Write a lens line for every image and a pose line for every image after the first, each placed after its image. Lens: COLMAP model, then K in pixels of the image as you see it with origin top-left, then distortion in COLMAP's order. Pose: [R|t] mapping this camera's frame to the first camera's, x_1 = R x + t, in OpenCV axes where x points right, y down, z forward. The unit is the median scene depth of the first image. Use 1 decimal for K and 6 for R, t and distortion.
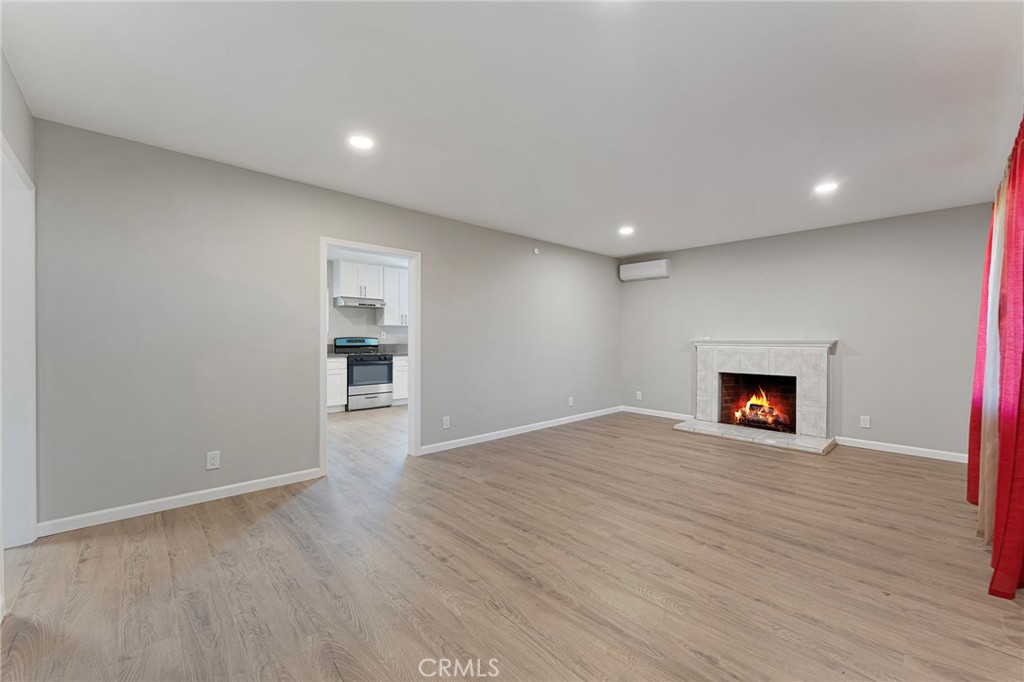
lens RADIAL K [[409.4, 0, 512.0], [0, 409.4, 341.0], [0, 0, 1]] dist [-0.000612, 0.000094]
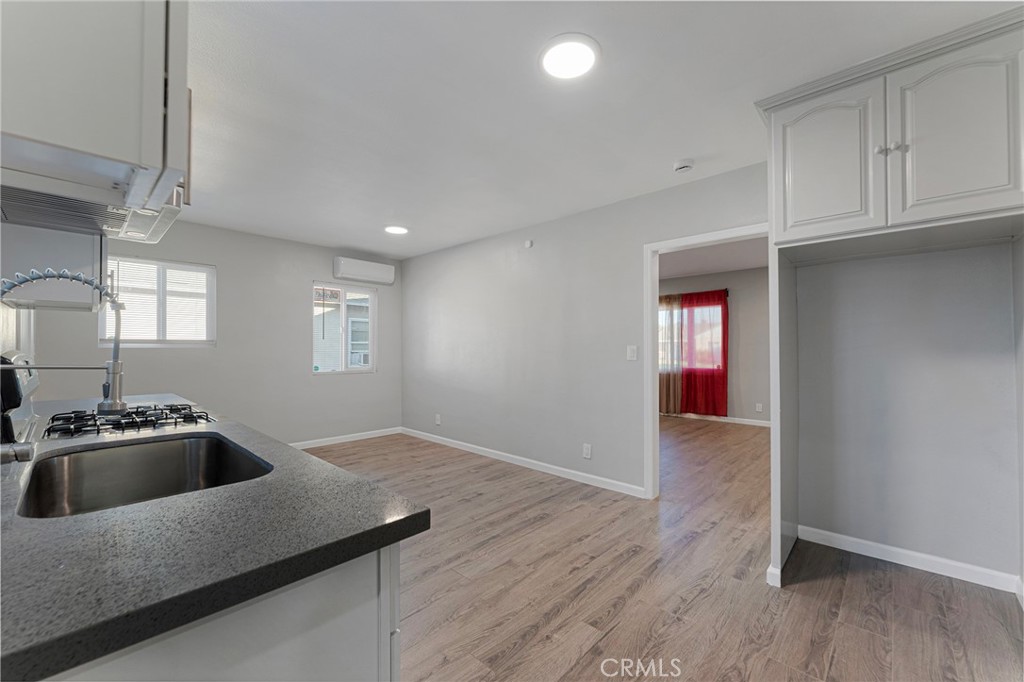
lens RADIAL K [[409.4, 0, 512.0], [0, 409.4, 341.0], [0, 0, 1]] dist [-0.000612, 0.000094]
pose [[-0.071319, 0.018858, 0.997275, -0.656110], [0.004663, 0.999817, -0.018572, -0.009677], [-0.997443, 0.003326, -0.071394, 0.849400]]
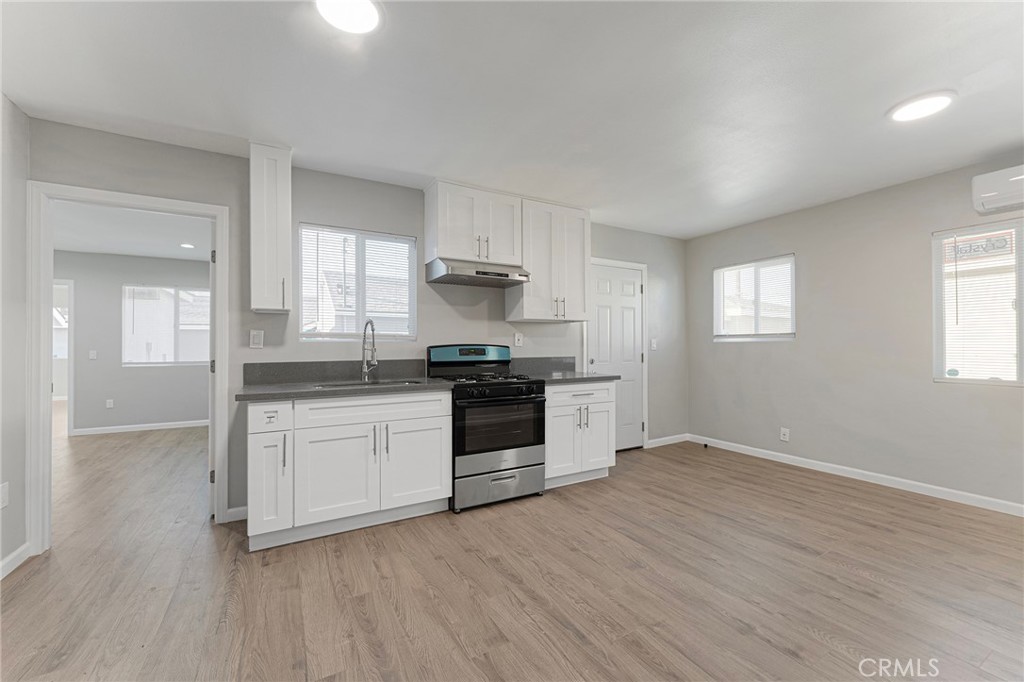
lens RADIAL K [[409.4, 0, 512.0], [0, 409.4, 341.0], [0, 0, 1]] dist [-0.000612, 0.000094]
pose [[0.973589, -0.009026, -0.228128, -0.237594], [0.005391, 0.999848, -0.016555, -0.005451], [0.228243, 0.014888, 0.973490, 0.580653]]
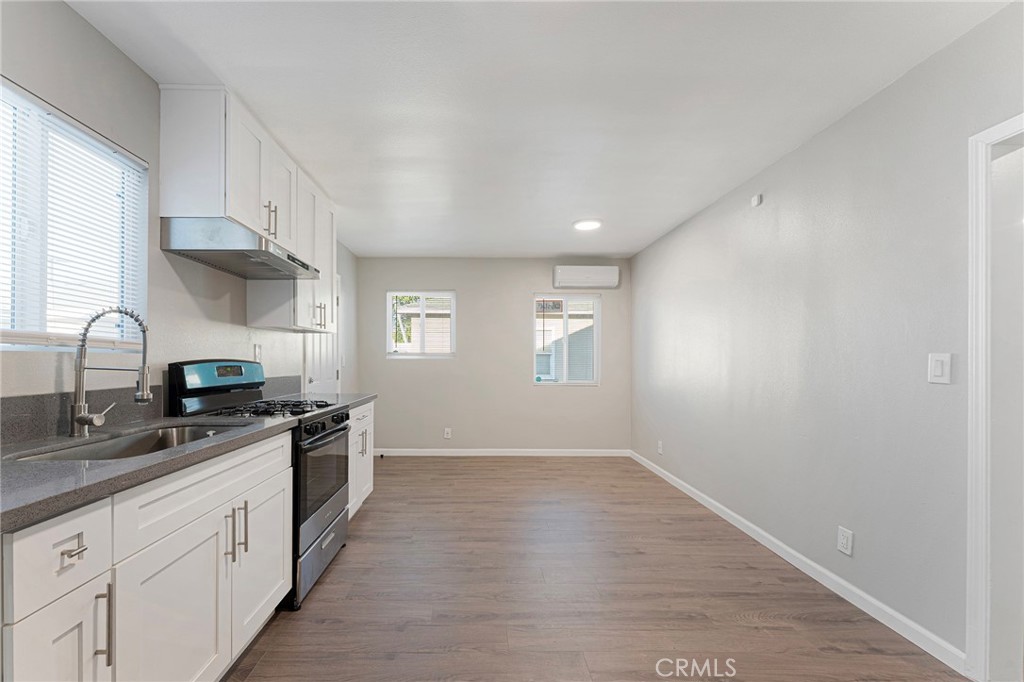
lens RADIAL K [[425.8, 0, 476.2], [0, 425.8, 357.8], [0, 0, 1]] dist [-0.001253, 0.000002]
pose [[0.680662, 0.005167, 0.732580, -0.537499], [0.001701, 0.999961, -0.008634, -0.008189], [-0.732596, 0.007123, 0.680627, 0.690660]]
